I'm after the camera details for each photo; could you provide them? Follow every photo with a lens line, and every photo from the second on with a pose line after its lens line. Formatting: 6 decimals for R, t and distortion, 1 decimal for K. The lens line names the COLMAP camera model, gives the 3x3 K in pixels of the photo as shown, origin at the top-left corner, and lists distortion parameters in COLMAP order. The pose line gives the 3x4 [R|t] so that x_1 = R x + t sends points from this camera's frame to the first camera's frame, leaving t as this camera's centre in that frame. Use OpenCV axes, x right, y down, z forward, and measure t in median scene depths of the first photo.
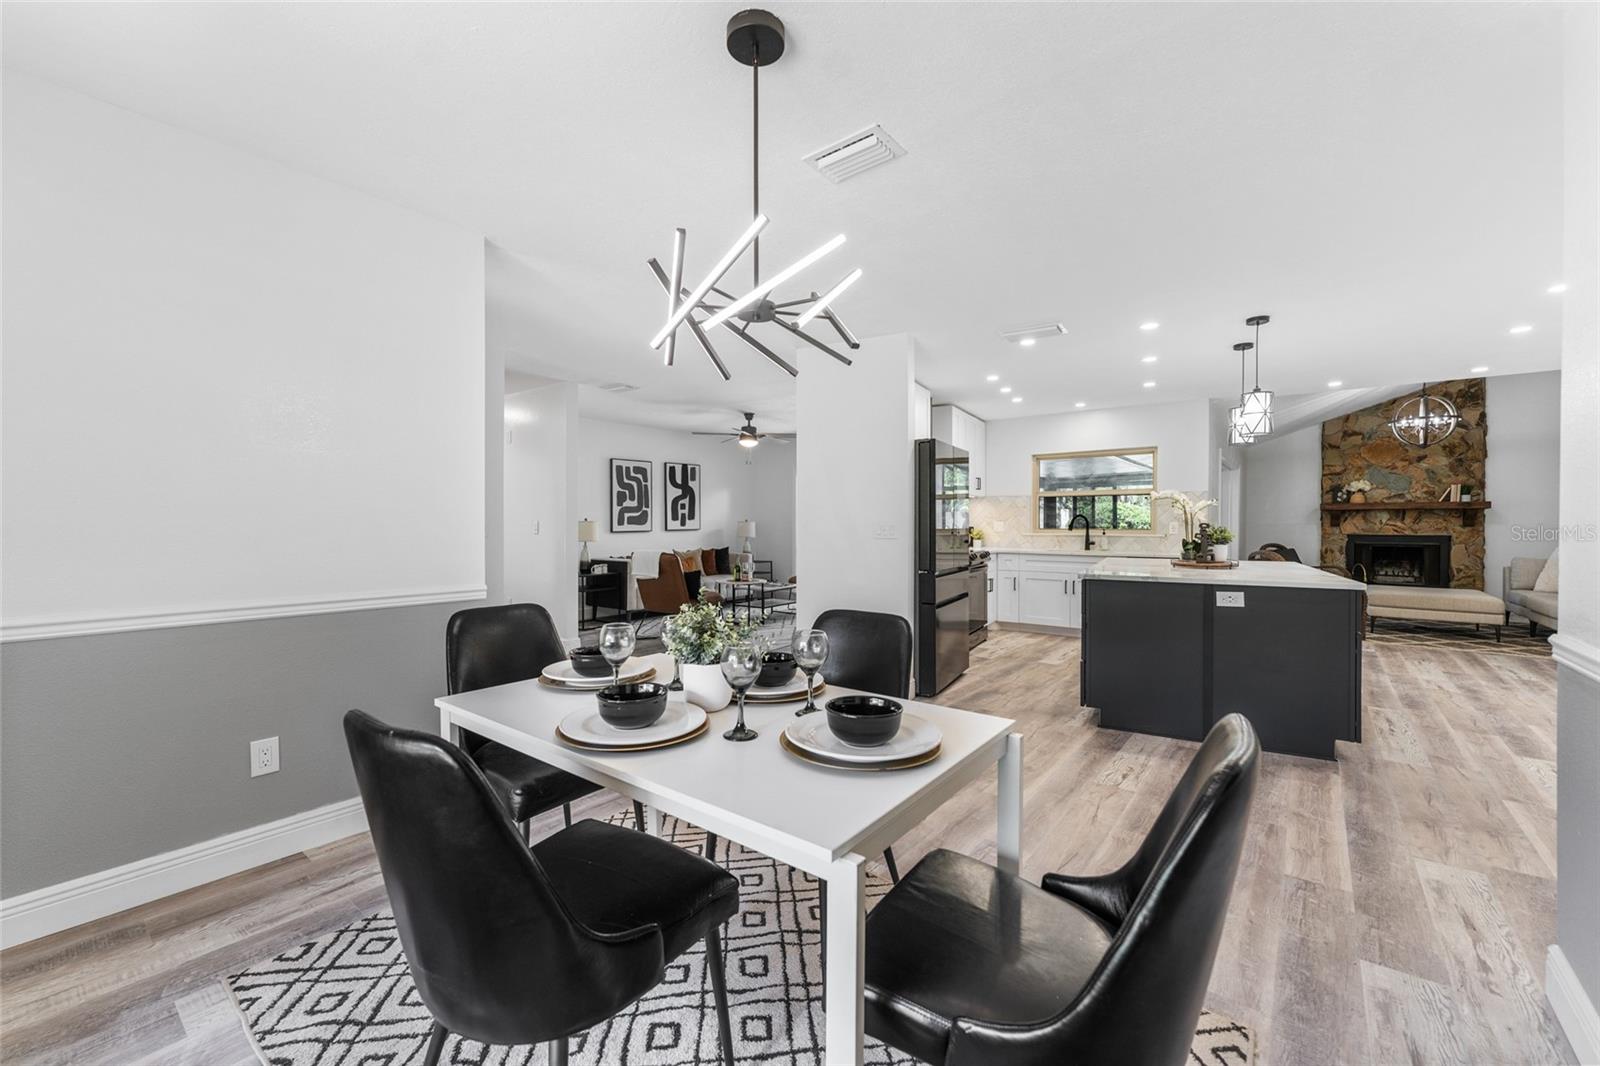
lens RADIAL K [[644.6, 0, 794.7], [0, 644.6, 528.1], [0, 0, 1]] dist [0.002708, 0.000322]
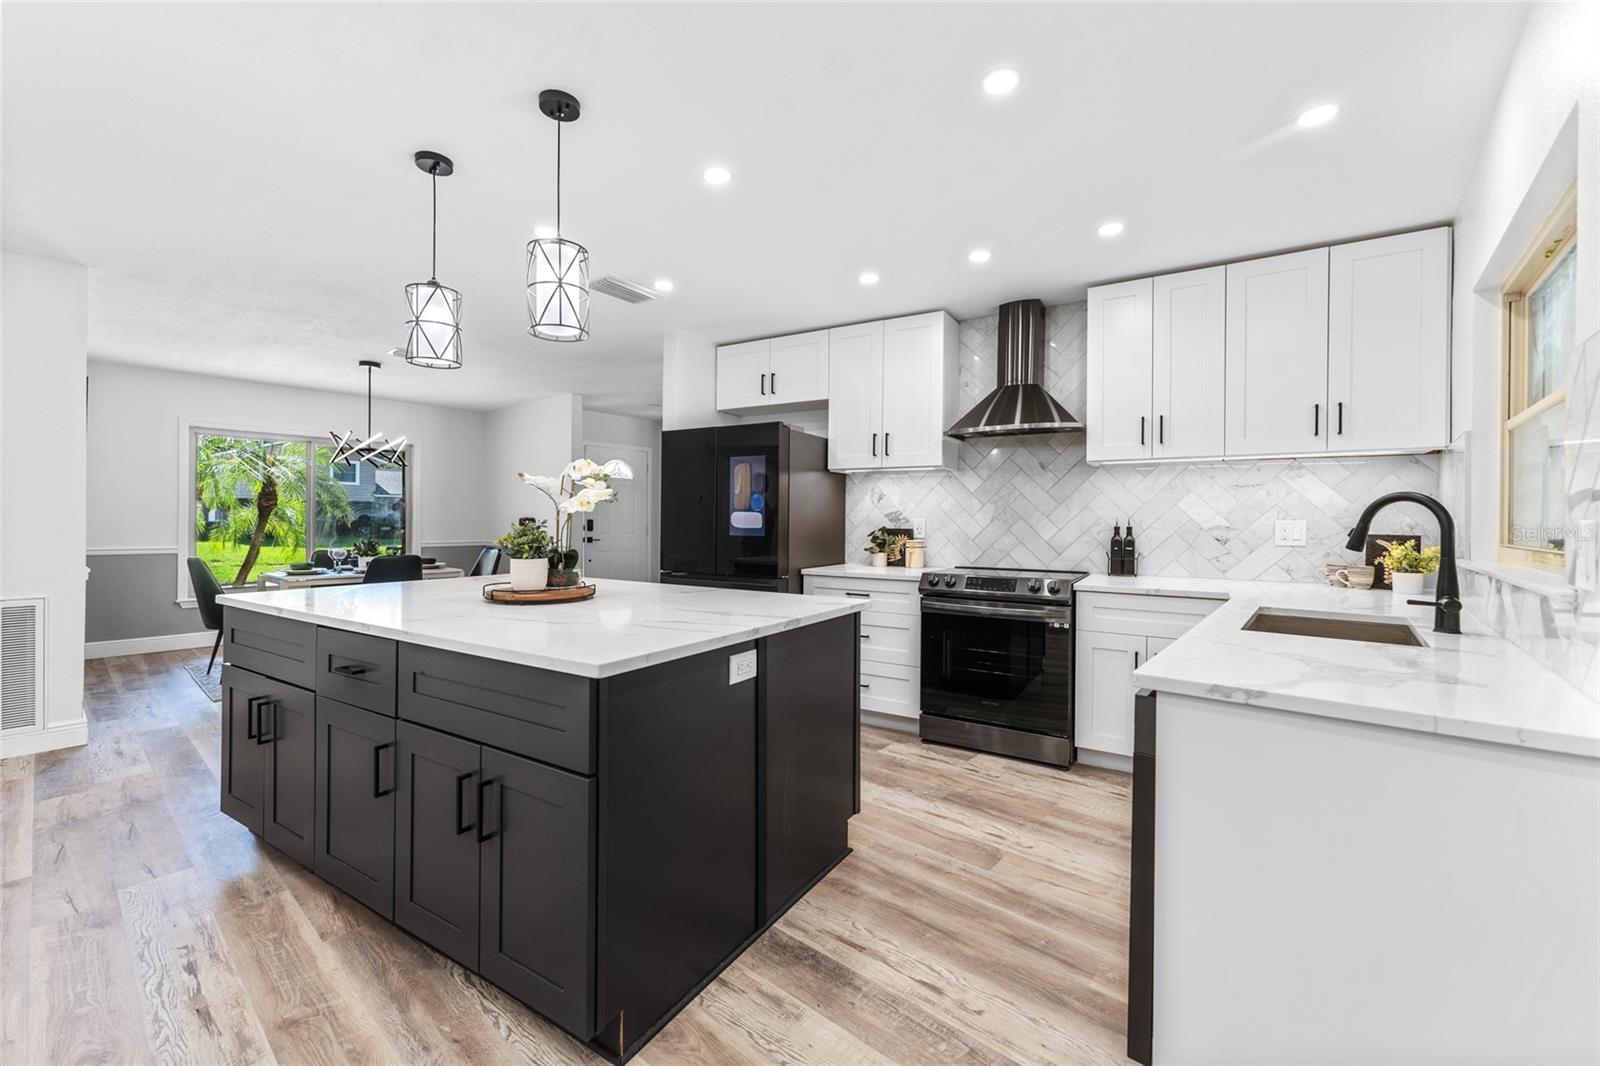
lens RADIAL K [[640.2, 0, 799.9], [0, 640.2, 522.7], [0, 0, 1]] dist [0.001026, -0.000039]
pose [[-0.024657, 0.005517, -0.999681, 0.750834], [-0.015688, 0.999859, 0.005905, -0.007299], [0.999573, 0.015829, -0.024567, 0.790045]]
